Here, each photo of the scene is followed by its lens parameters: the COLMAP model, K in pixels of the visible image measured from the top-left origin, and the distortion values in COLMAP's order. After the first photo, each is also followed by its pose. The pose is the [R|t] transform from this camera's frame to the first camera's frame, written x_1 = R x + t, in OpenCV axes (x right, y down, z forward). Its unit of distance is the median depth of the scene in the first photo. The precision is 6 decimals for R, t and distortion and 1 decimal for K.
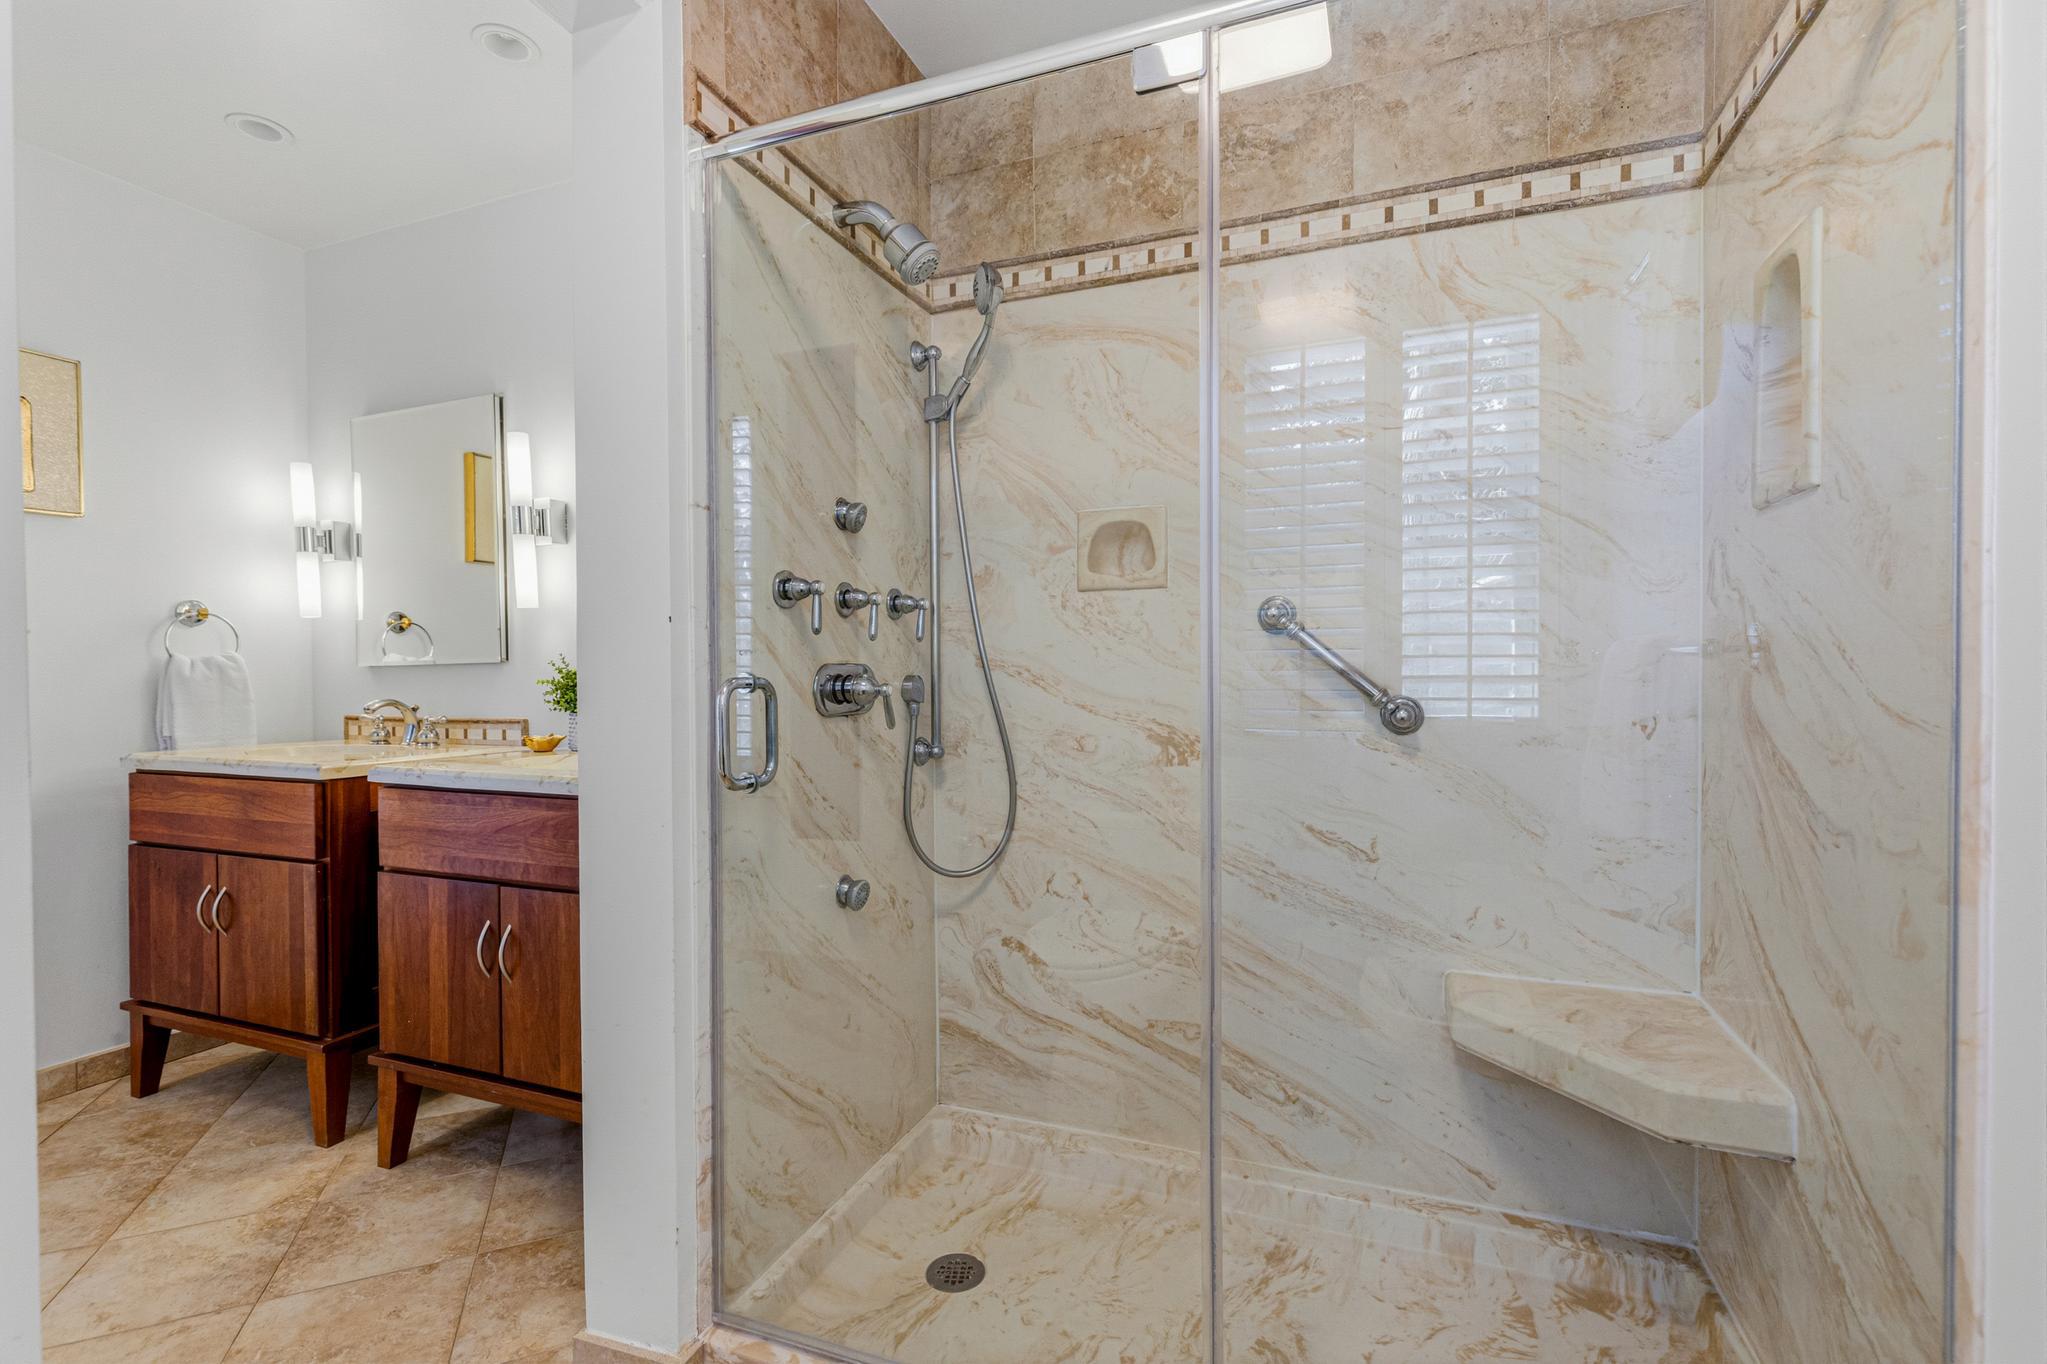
lens RADIAL K [[914.8, 0, 1023.8], [0, 914.8, 679.4], [0, 0, 1]] dist [0.001592, 0.000133]
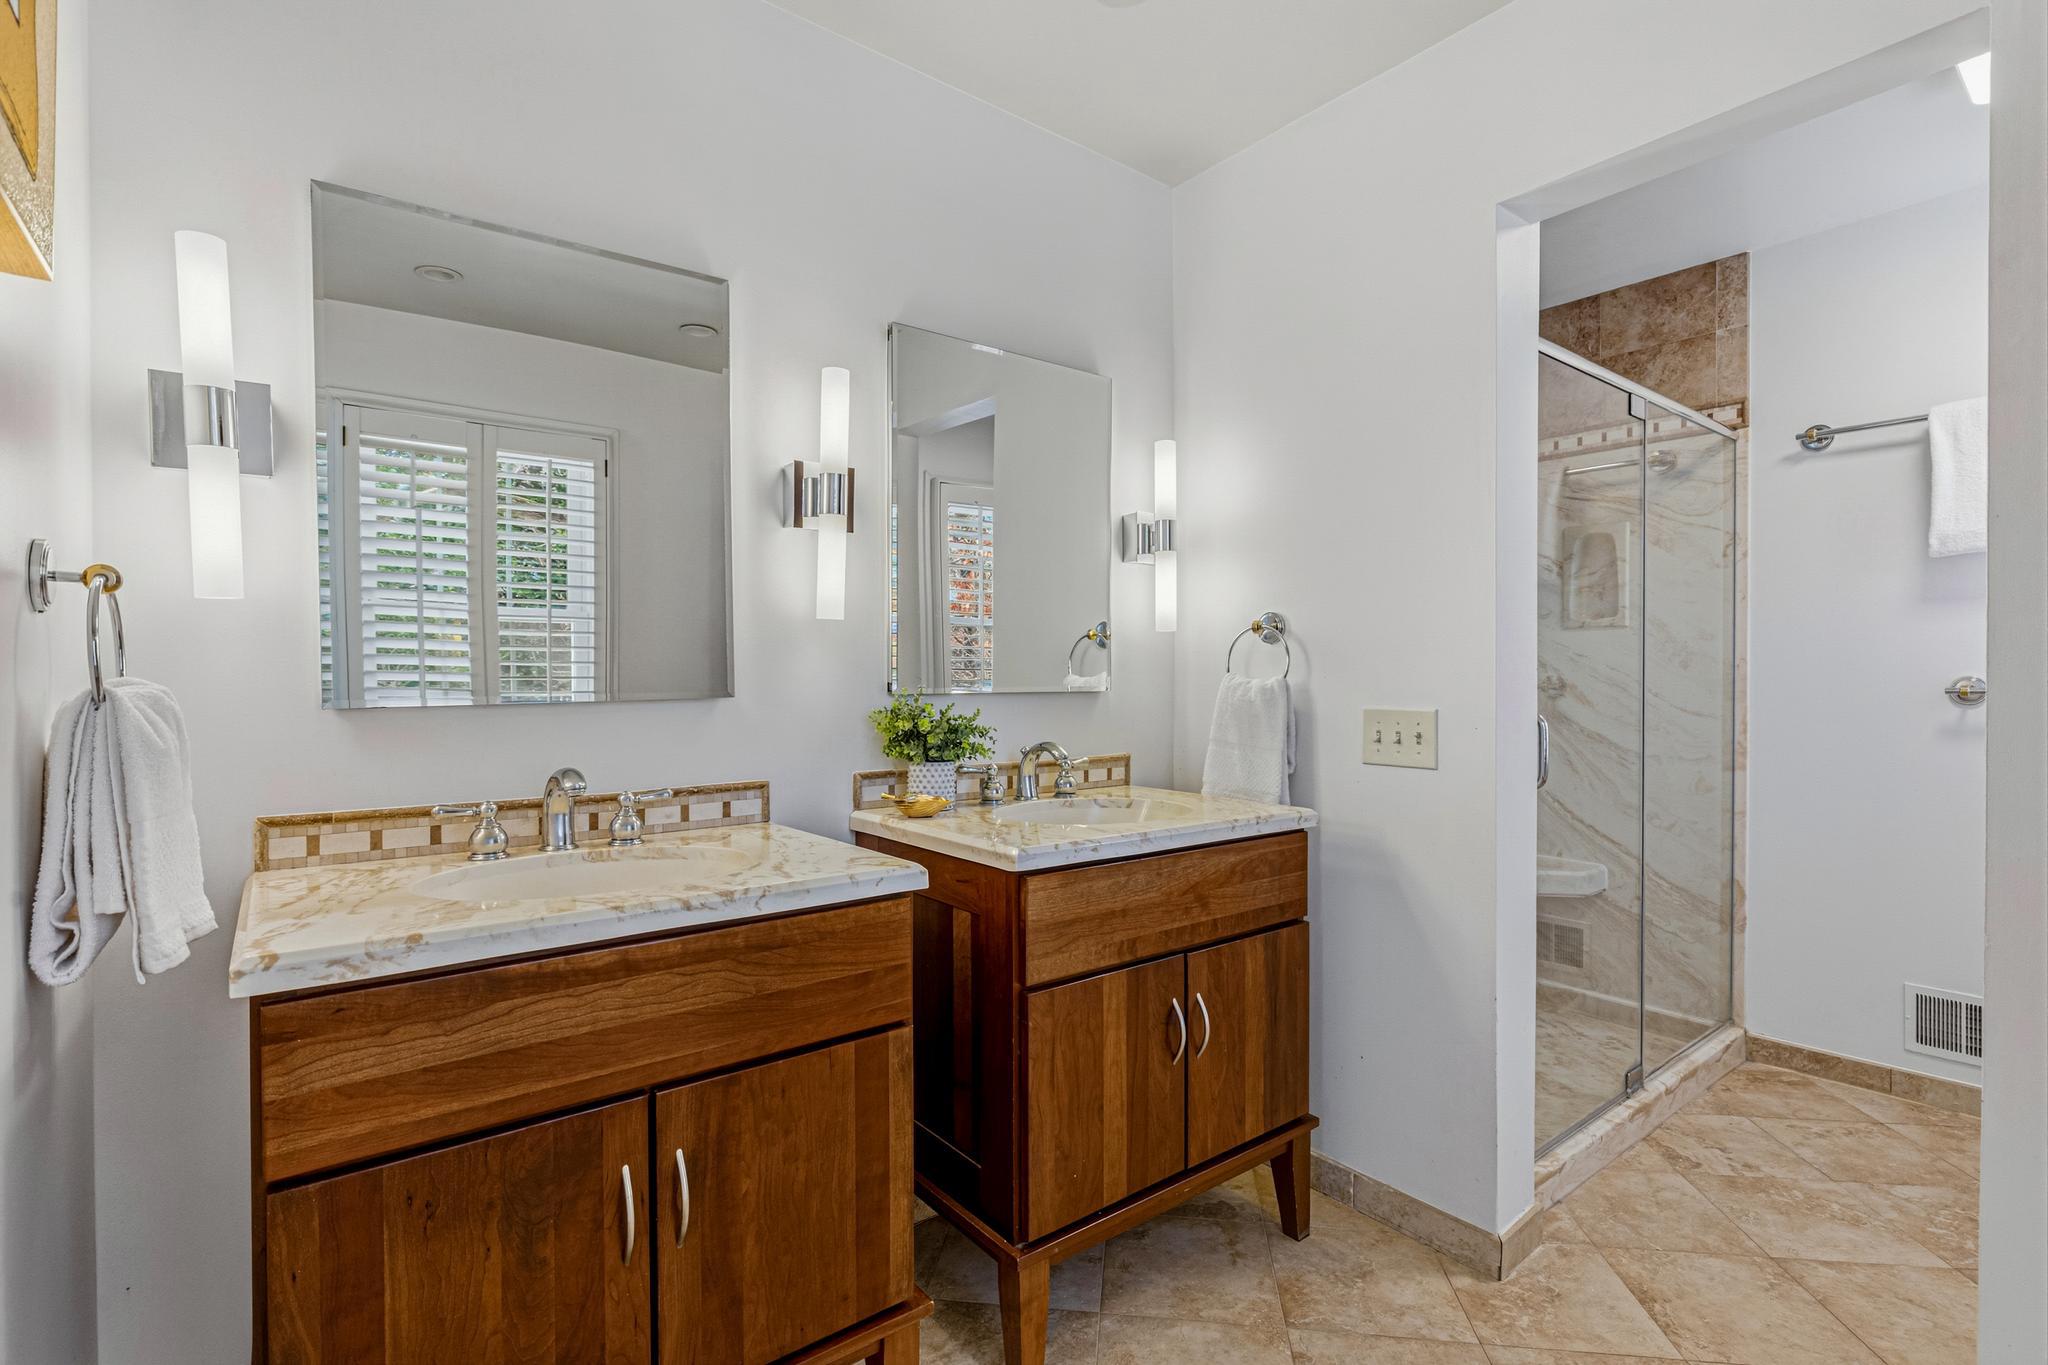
lens RADIAL K [[964.4, 0, 1026.2], [0, 964.4, 687.7], [0, 0, 1]] dist [-0.003112, 0.000075]
pose [[0.505963, -0.006803, 0.862528, -1.356247], [0.009580, 0.999952, 0.002268, -0.031402], [-0.862502, 0.007115, 0.506004, 0.620707]]
